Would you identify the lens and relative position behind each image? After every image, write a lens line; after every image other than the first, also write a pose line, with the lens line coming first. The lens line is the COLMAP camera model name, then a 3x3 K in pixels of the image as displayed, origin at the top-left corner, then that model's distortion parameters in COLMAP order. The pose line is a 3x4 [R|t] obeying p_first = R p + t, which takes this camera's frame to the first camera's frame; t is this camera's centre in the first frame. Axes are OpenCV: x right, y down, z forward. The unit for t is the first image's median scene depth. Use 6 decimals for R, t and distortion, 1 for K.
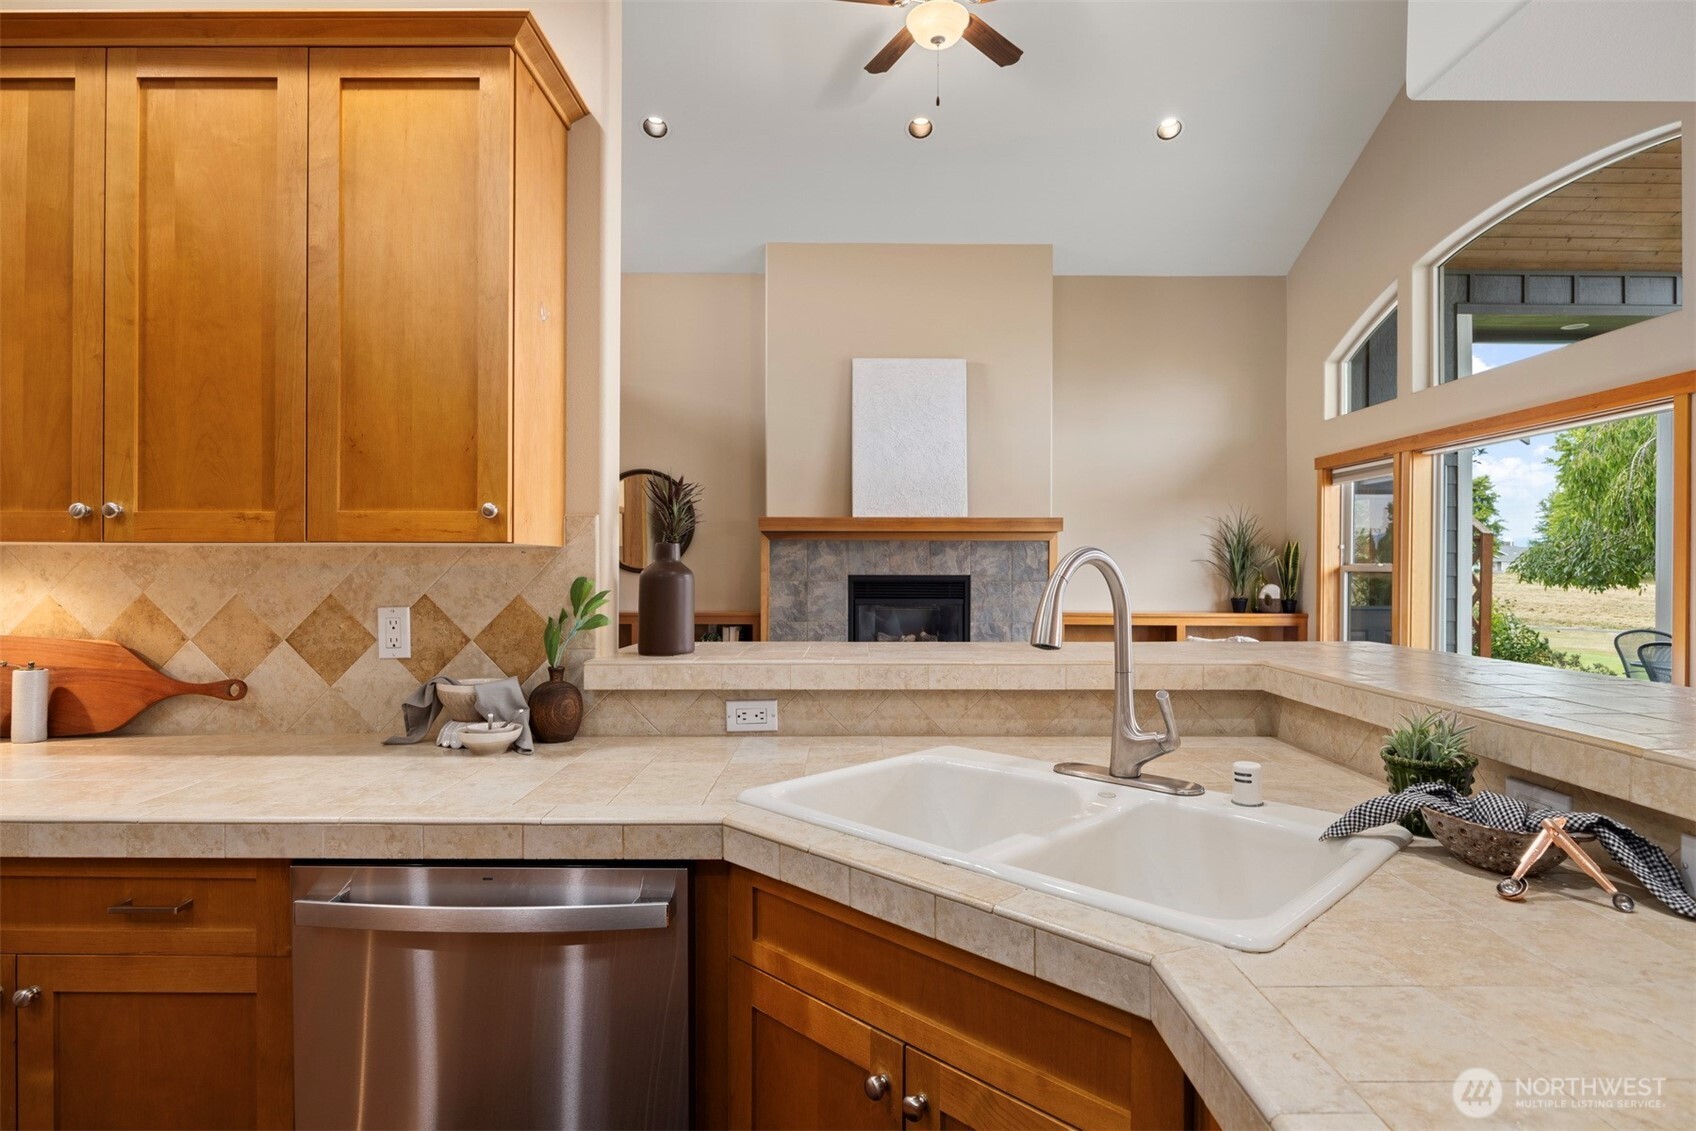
lens RADIAL K [[899.3, 0, 853.1], [0, 899.3, 566.6], [0, 0, 1]] dist [-0.002978, -0.001339]
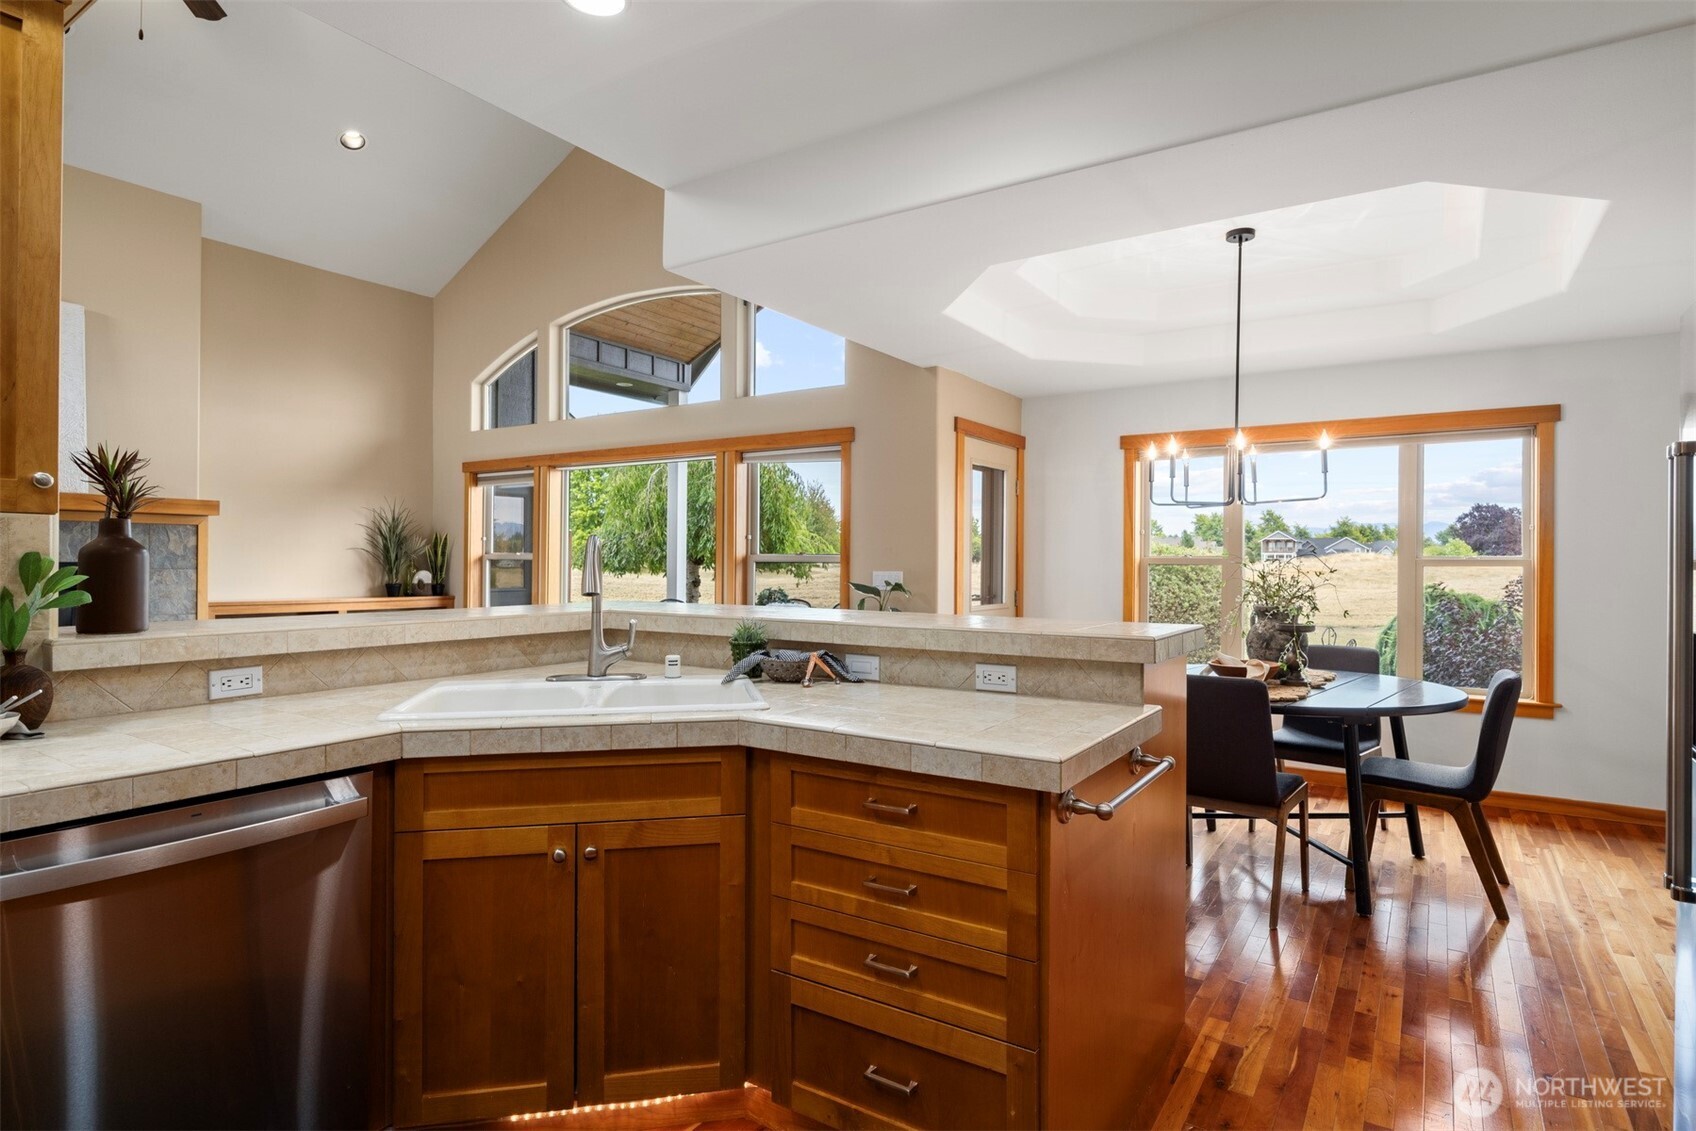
lens RADIAL K [[899.3, 0, 846.0], [0, 899.3, 565.5], [0, 0, 1]] dist [-0.002978, -0.001339]
pose [[0.550239, -0.002209, 0.835004, -0.192677], [-0.004338, 0.999975, 0.005504, 0.005270], [-0.834996, -0.006651, 0.550216, -0.064290]]
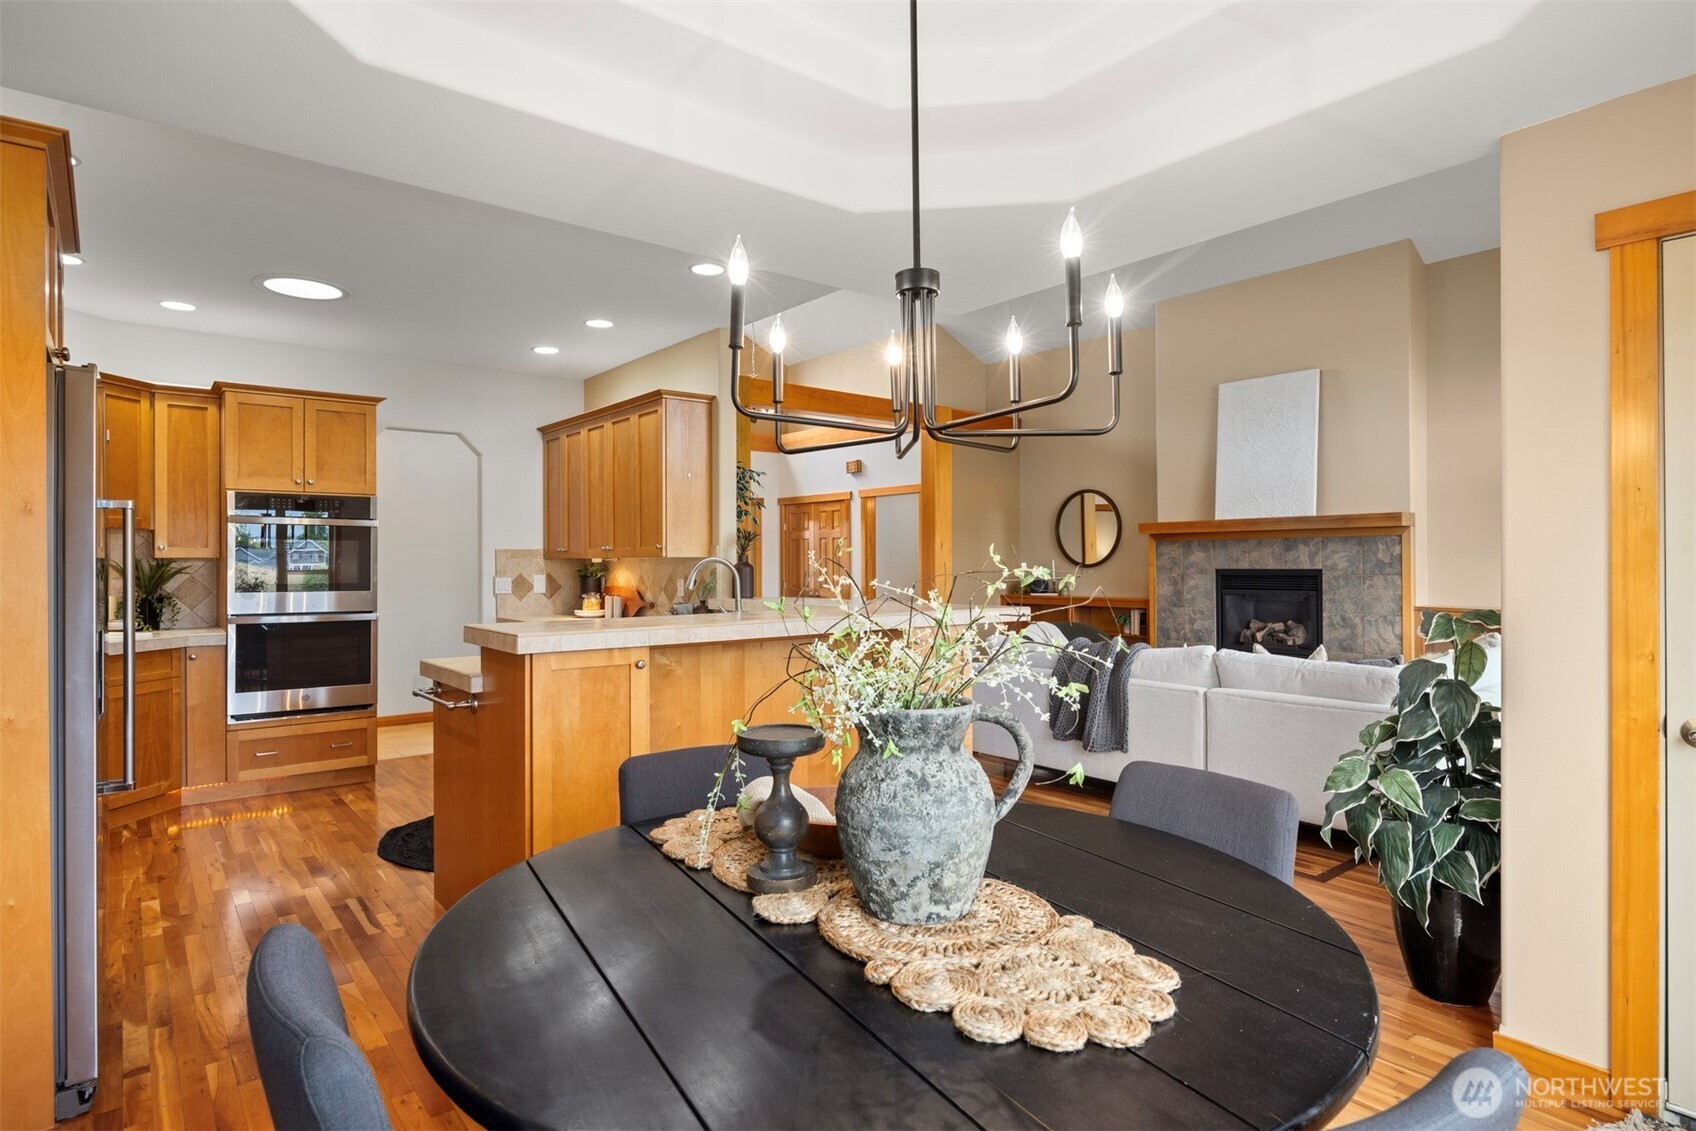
lens RADIAL K [[899.3, 0, 841.9], [0, 899.3, 562.9], [0, 0, 1]] dist [-0.002978, -0.001339]
pose [[0.626397, -0.005587, -0.779484, 0.635990], [0.005440, 0.999981, -0.002796, 0.002193], [0.779485, -0.002488, 0.626416, -0.125812]]
